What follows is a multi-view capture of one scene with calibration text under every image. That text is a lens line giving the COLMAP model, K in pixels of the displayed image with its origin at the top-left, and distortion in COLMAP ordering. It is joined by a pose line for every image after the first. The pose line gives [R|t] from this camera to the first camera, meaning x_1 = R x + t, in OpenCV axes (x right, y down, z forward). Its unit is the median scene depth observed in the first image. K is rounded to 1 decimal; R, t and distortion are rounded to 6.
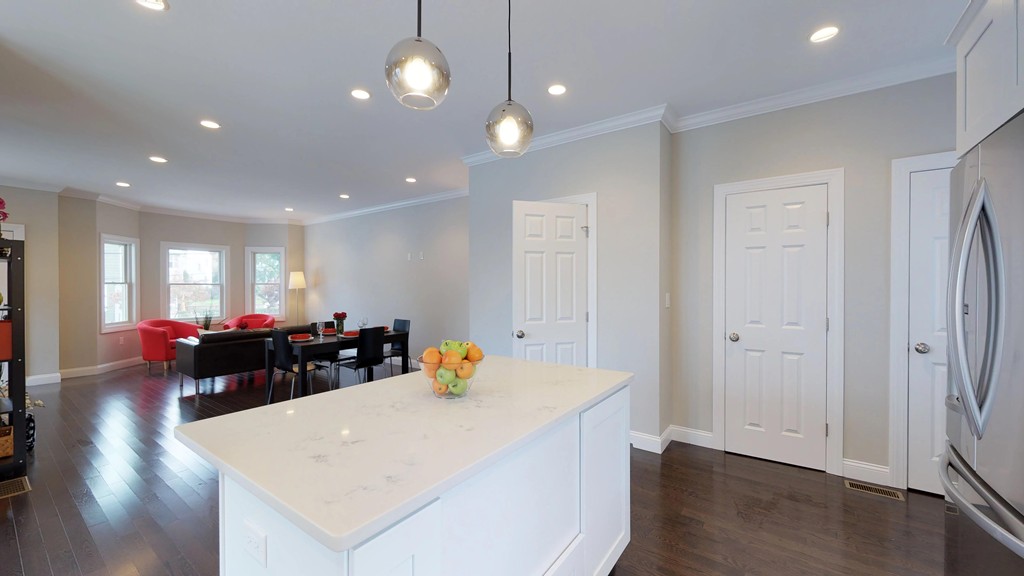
lens RADIAL K [[390.1, 0, 512.3], [0, 390.1, 289.4], [0, 0, 1]] dist [0.001290, -0.000192]
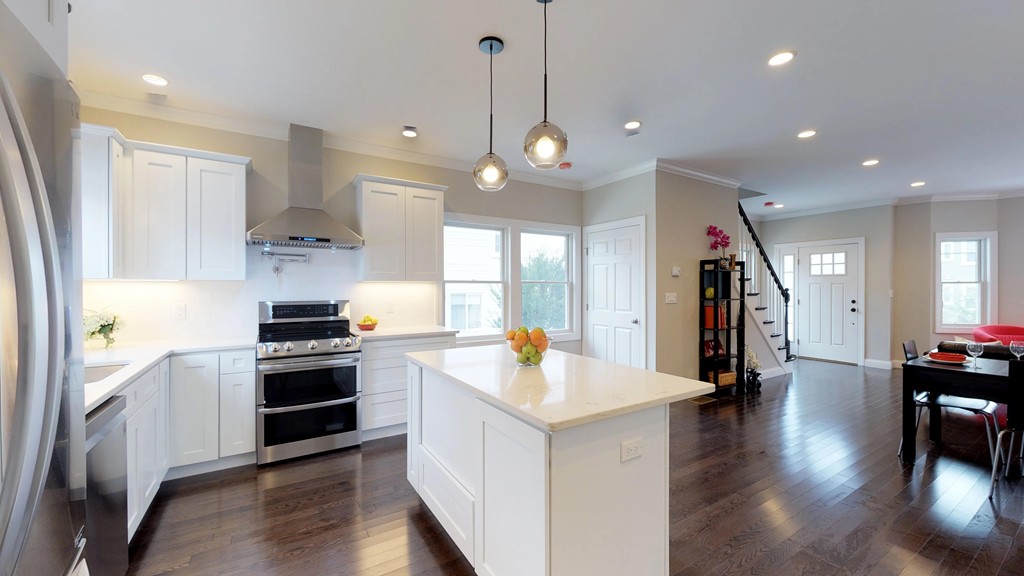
lens RADIAL K [[390.1, 0, 512.3], [0, 390.1, 289.4], [0, 0, 1]] dist [0.001290, -0.000192]
pose [[-0.377235, 0.006714, -0.926093, 0.292688], [-0.003600, 0.999956, 0.008717, -0.003898], [0.926111, 0.006622, -0.377194, 0.376119]]
